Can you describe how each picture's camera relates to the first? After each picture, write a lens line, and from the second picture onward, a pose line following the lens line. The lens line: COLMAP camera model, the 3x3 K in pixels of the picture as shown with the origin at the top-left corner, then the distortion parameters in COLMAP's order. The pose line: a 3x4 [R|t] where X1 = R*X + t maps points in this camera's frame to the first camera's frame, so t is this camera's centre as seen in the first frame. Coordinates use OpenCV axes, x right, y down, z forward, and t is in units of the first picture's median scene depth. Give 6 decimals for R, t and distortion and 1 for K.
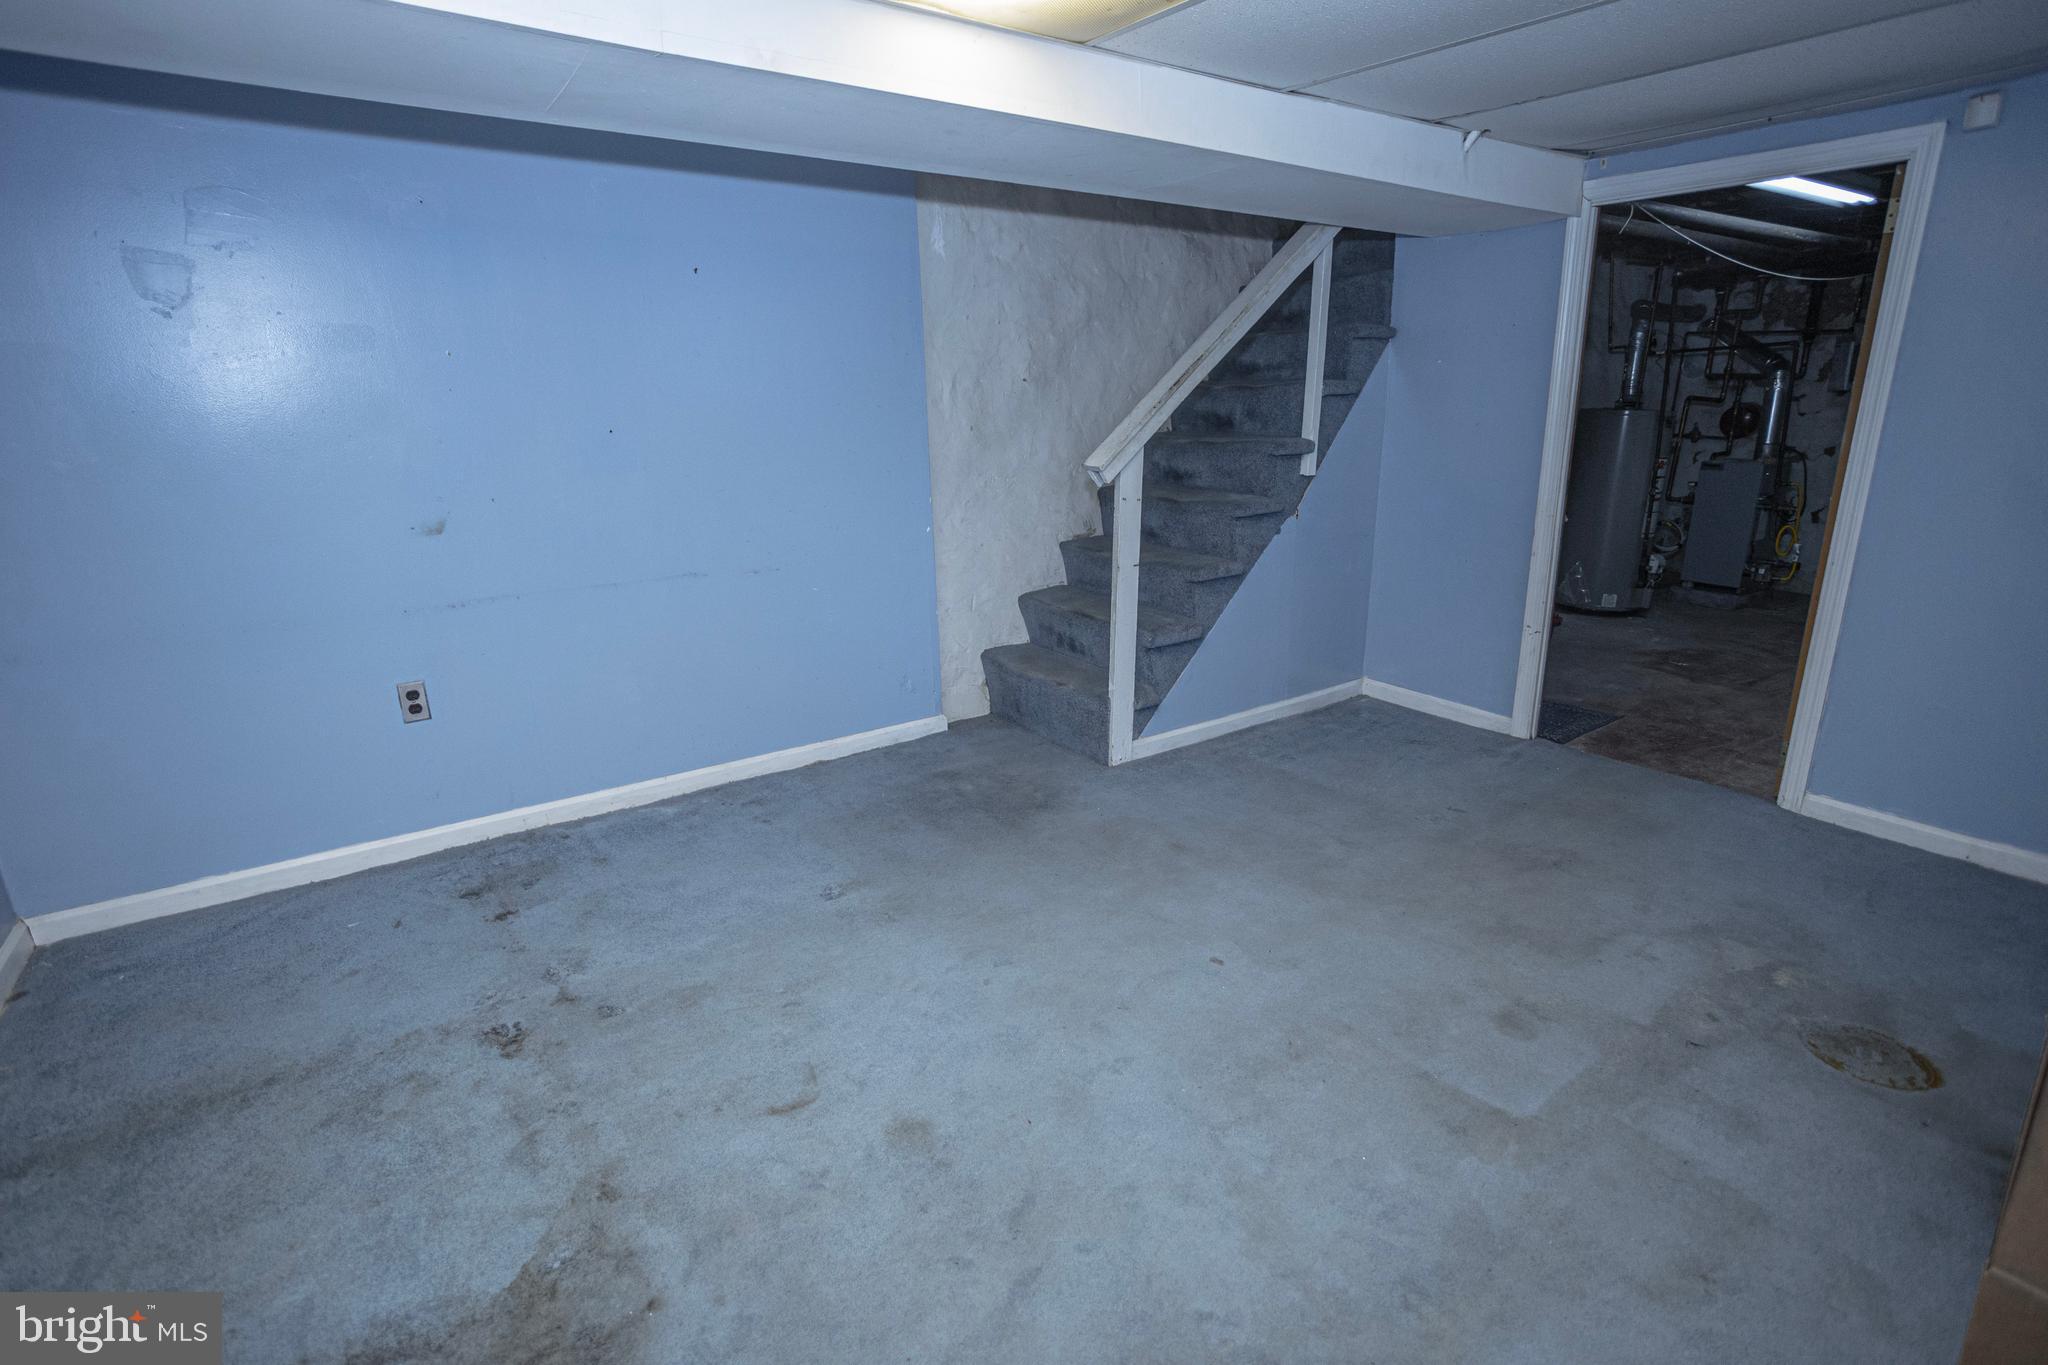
lens RADIAL K [[1024.8, 0, 1021.1], [0, 1024.8, 685.9], [0, 0, 1]] dist [-0.063145, 0.035856]
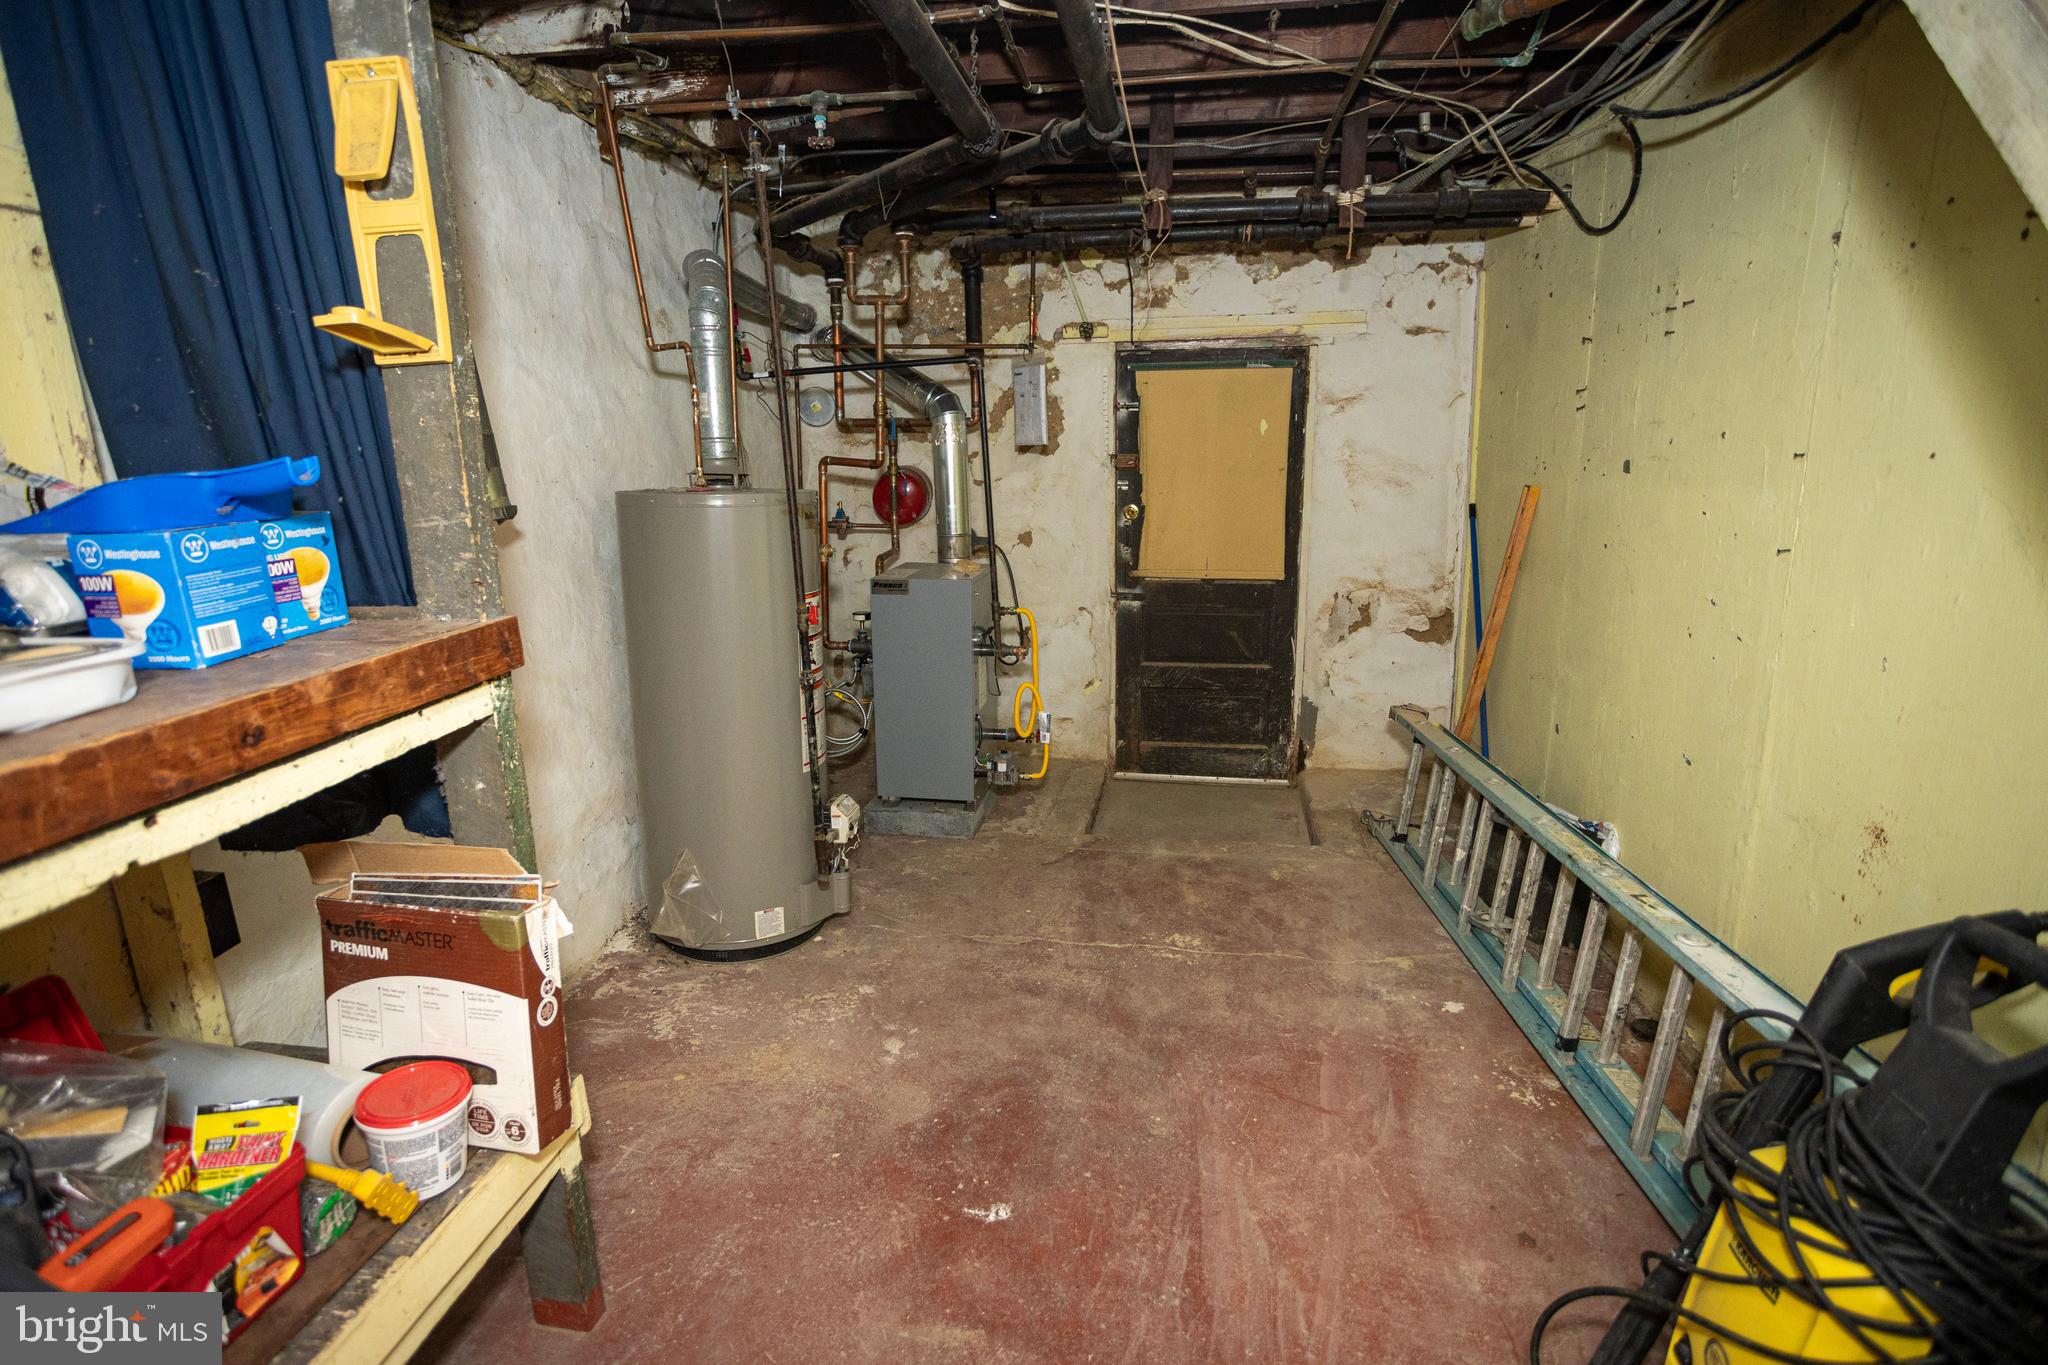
lens RADIAL K [[1024.8, 0, 1021.1], [0, 1024.8, 685.9], [0, 0, 1]] dist [-0.063145, 0.035856]
pose [[0.703742, -0.159221, 0.692385, 0.346868], [0.201829, 0.979216, 0.020040, -0.161187], [-0.681185, 0.125640, 0.721250, 0.553995]]
